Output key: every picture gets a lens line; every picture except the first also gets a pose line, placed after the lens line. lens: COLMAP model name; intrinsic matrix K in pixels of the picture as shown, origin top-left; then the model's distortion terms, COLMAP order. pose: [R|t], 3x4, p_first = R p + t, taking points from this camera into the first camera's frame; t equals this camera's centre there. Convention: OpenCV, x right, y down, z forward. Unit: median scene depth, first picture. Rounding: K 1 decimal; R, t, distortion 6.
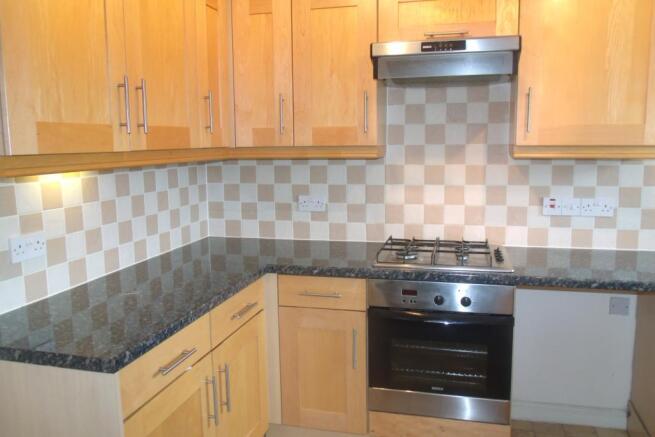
lens RADIAL K [[529.5, 0, 327.5], [0, 529.5, 218.5], [0, 0, 1]] dist [-0.005218, -0.002209]
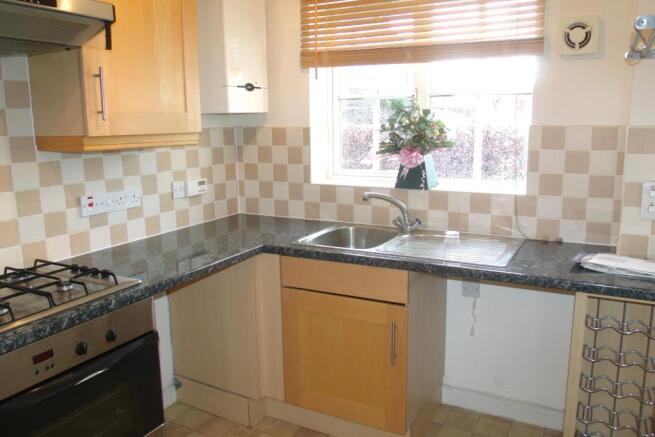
lens RADIAL K [[529.5, 0, 327.5], [0, 529.5, 218.5], [0, 0, 1]] dist [-0.005218, -0.002209]
pose [[0.233554, -0.171252, 0.957144, -0.334027], [0.155128, 0.978322, 0.137188, -0.061972], [-0.959889, 0.116439, 0.255057, 0.406058]]
